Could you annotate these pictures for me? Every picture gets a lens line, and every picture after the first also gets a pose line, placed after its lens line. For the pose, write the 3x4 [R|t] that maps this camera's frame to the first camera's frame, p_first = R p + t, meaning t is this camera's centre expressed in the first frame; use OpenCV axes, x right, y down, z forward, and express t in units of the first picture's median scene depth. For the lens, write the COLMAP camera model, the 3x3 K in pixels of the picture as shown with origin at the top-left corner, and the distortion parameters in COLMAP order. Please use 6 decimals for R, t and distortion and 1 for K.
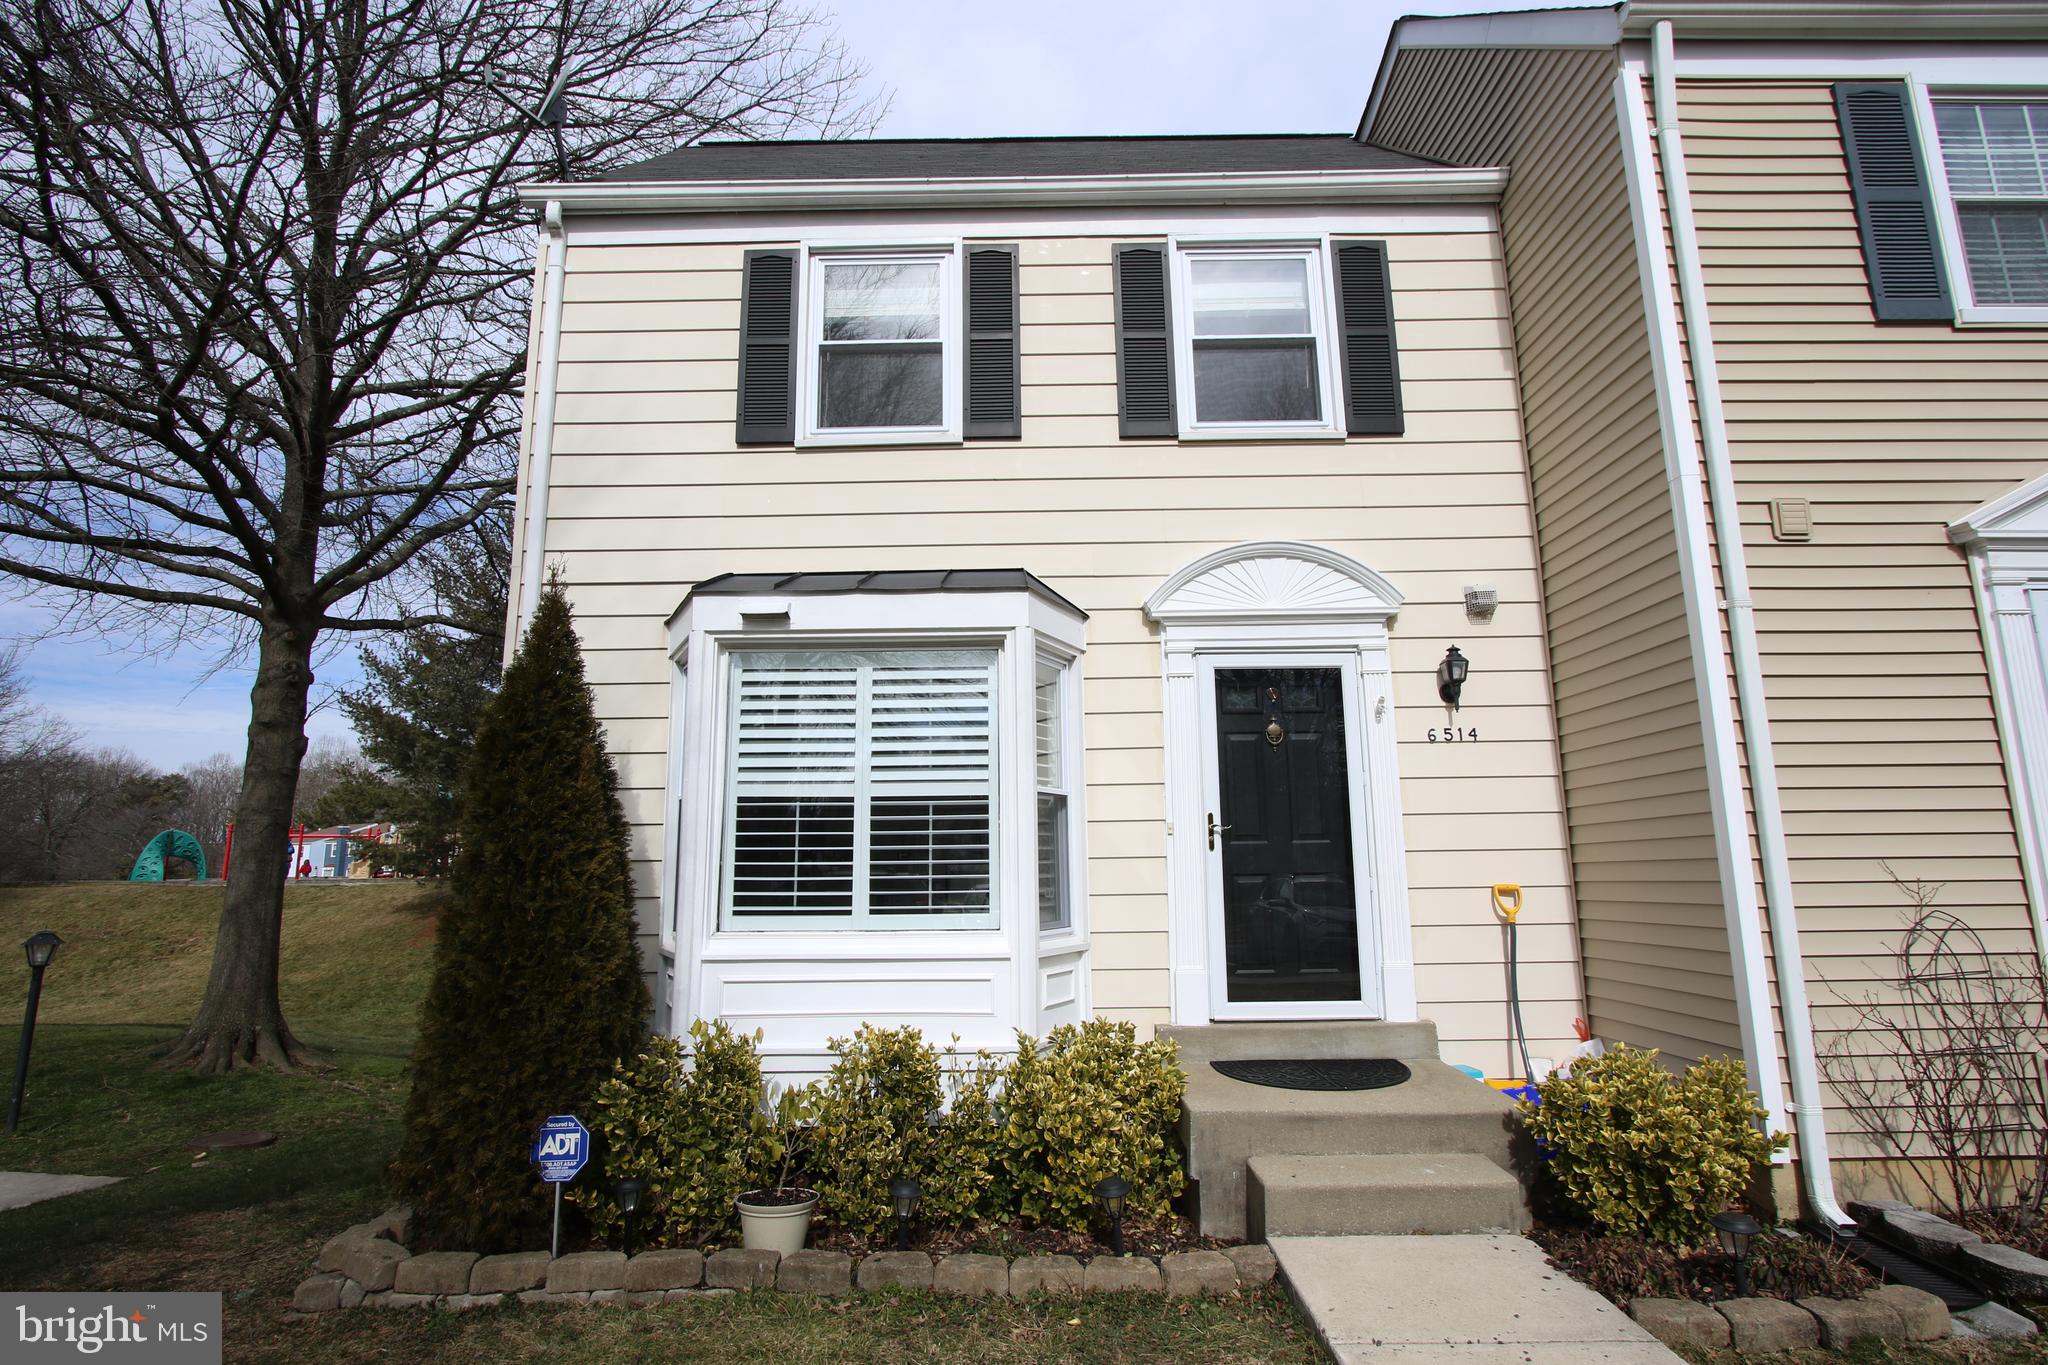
lens RADIAL K [[946.1, 0, 1025.7], [0, 946.1, 698.6], [0, 0, 1]] dist [-0.014922, 0.001583]
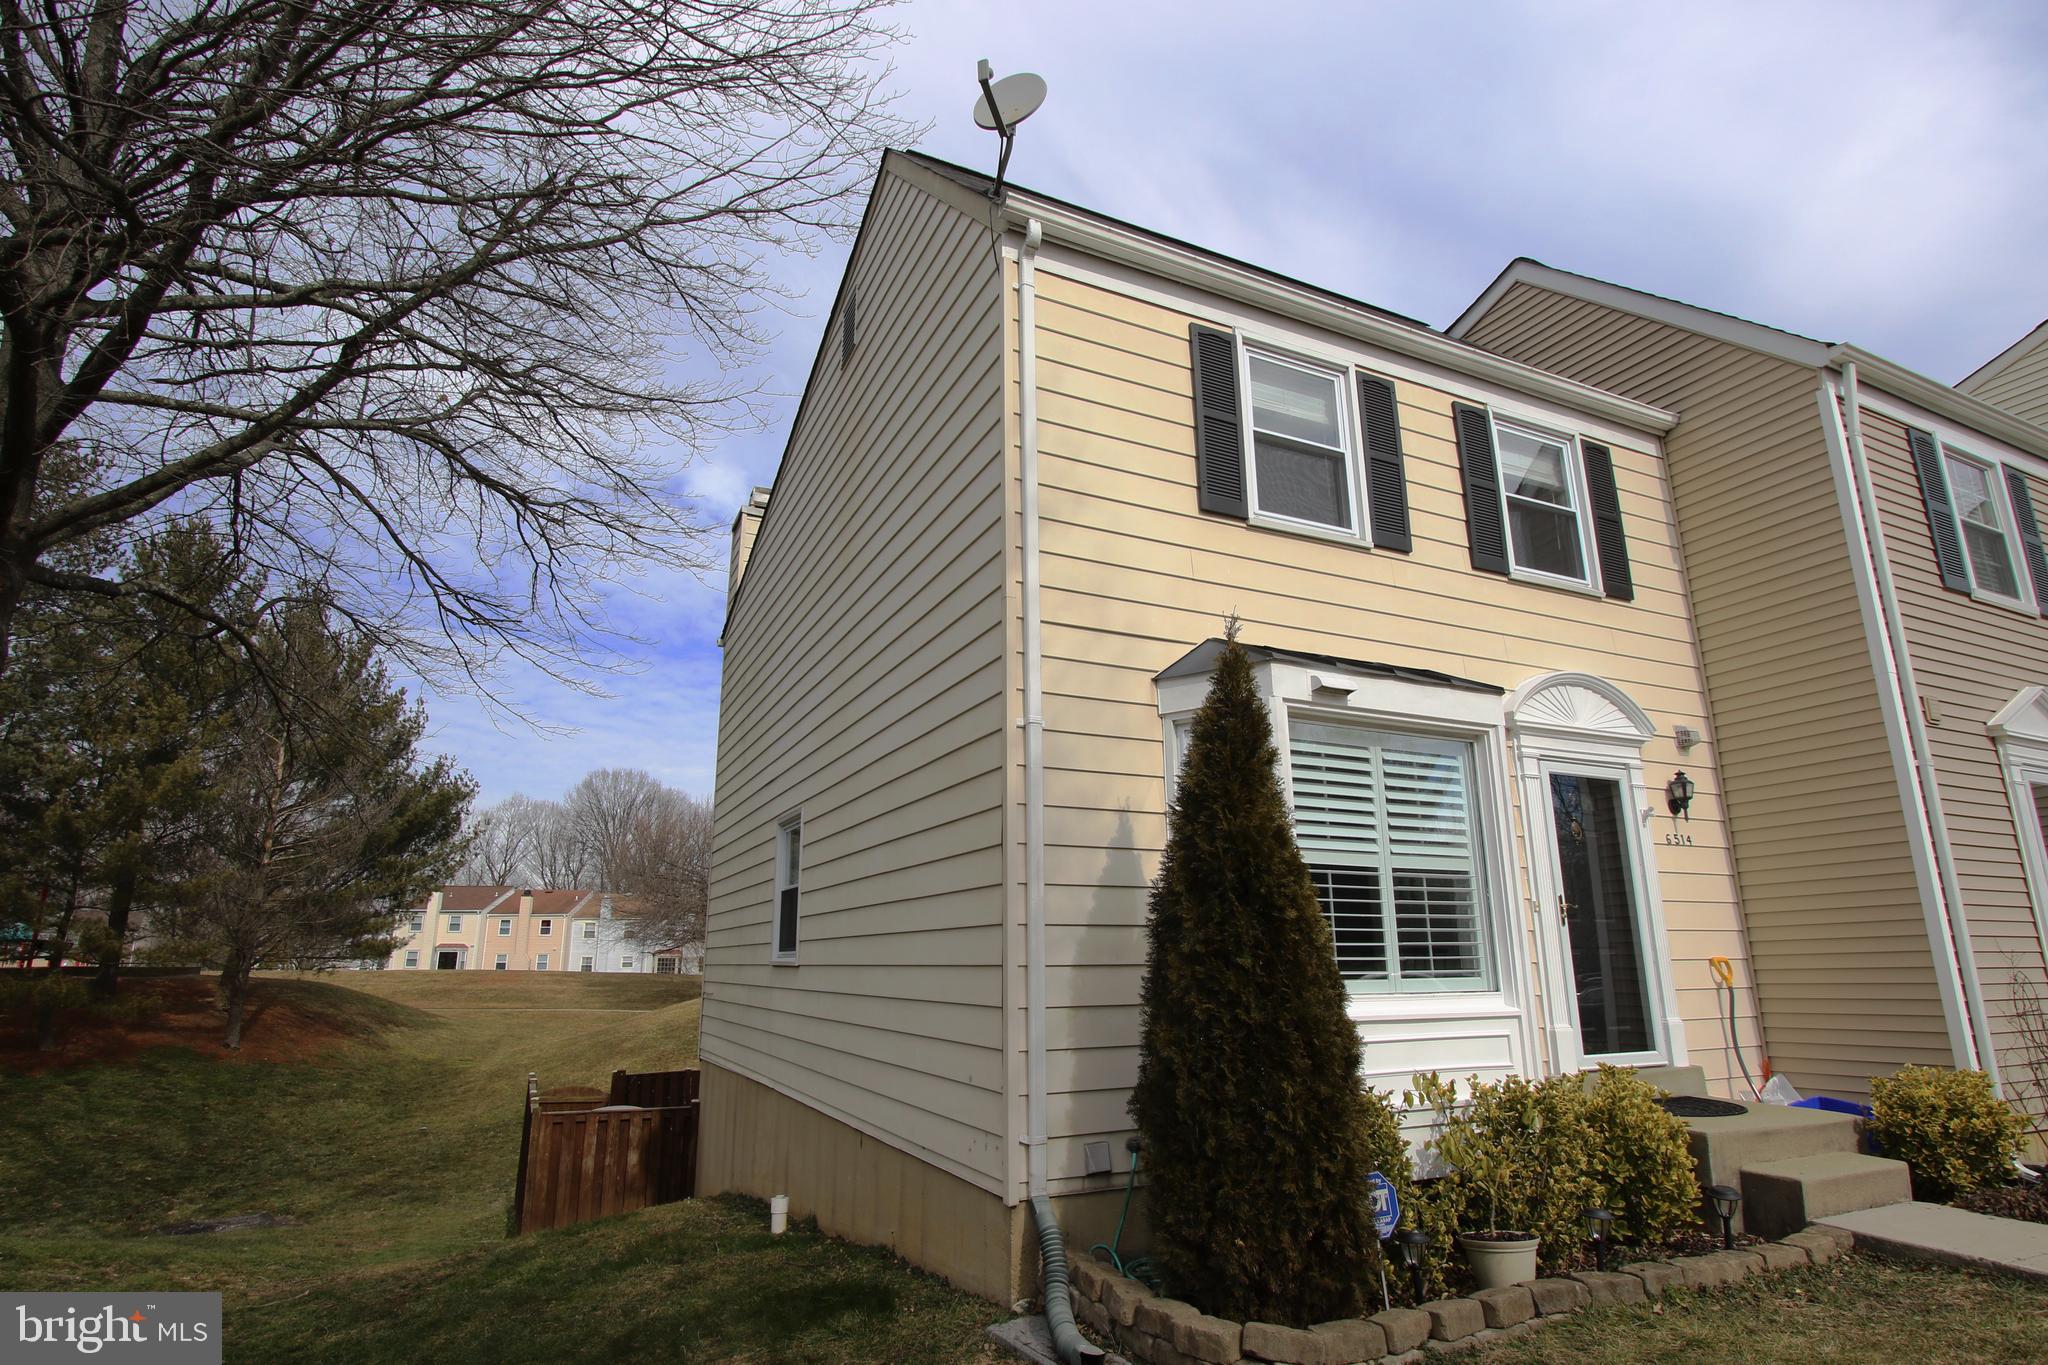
lens RADIAL K [[1137.8, 0, 1026.8], [0, 1137.8, 603.0], [0, 0, 1]] dist [0.052350, -0.039698]
pose [[0.874744, 0.149776, 0.460859, -1.059527], [-0.098619, 0.986156, -0.133306, 0.016200], [-0.474445, 0.071159, 0.877404, 0.001971]]
